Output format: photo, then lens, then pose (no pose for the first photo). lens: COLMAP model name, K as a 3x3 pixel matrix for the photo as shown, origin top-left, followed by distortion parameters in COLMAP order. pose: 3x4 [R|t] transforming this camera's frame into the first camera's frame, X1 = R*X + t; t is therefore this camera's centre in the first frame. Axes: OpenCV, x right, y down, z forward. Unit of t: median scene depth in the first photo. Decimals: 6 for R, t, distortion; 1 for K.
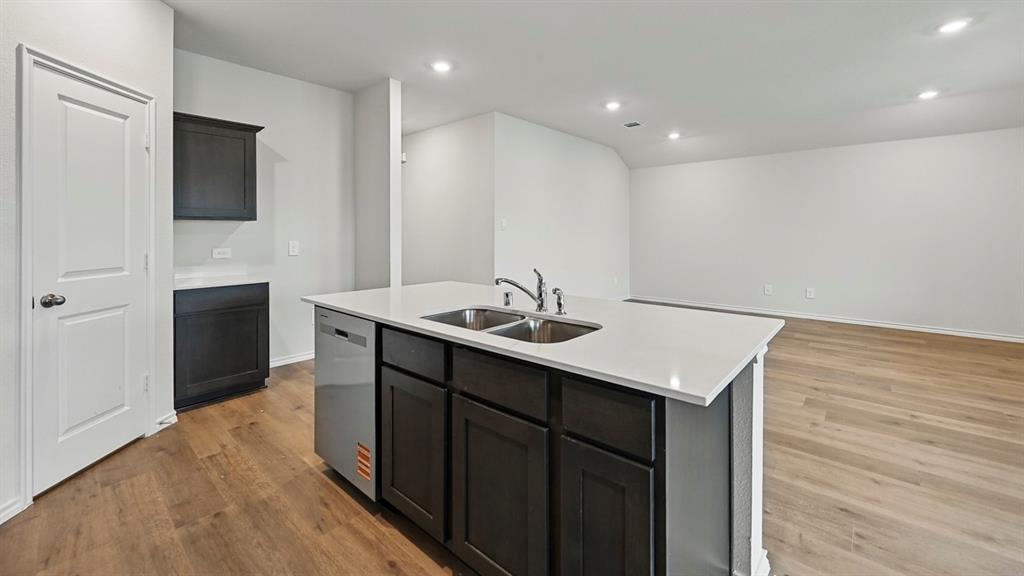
lens RADIAL K [[405.3, 0, 514.1], [0, 405.3, 232.6], [0, 0, 1]] dist [0.000116, -0.000222]
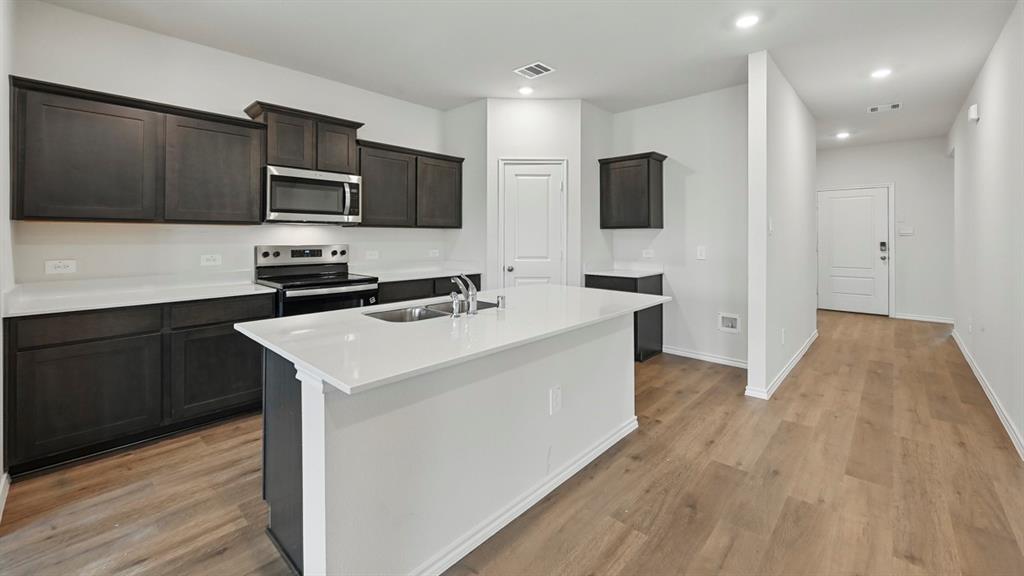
lens RADIAL K [[409.6, 0, 514.9], [0, 409.6, 235.8], [0, 0, 1]] dist [-0.001159, 0.000005]
pose [[-0.021062, 0.002293, -0.999776, 0.902693], [0.000010, 0.999997, 0.002293, -0.014211], [0.999778, 0.000039, -0.021062, 0.880876]]
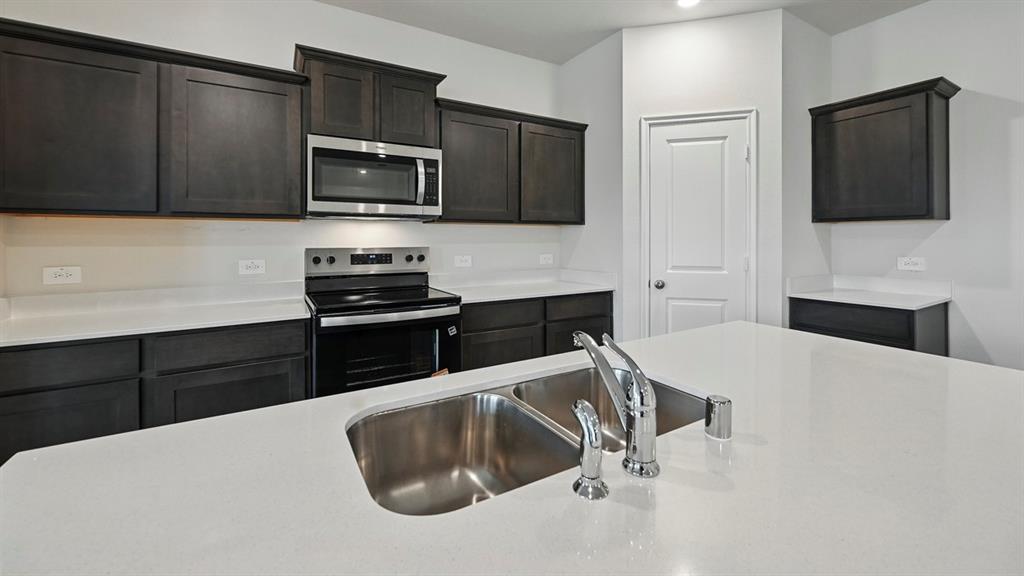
lens RADIAL K [[410.8, 0, 512.2], [0, 410.8, 237.7], [0, 0, 1]] dist [0.000335, 0.000161]
pose [[-0.308212, 0.003320, -0.951312, 0.344970], [0.004068, 0.999989, 0.002172, -0.004134], [0.951309, -0.003200, -0.308222, 0.781119]]
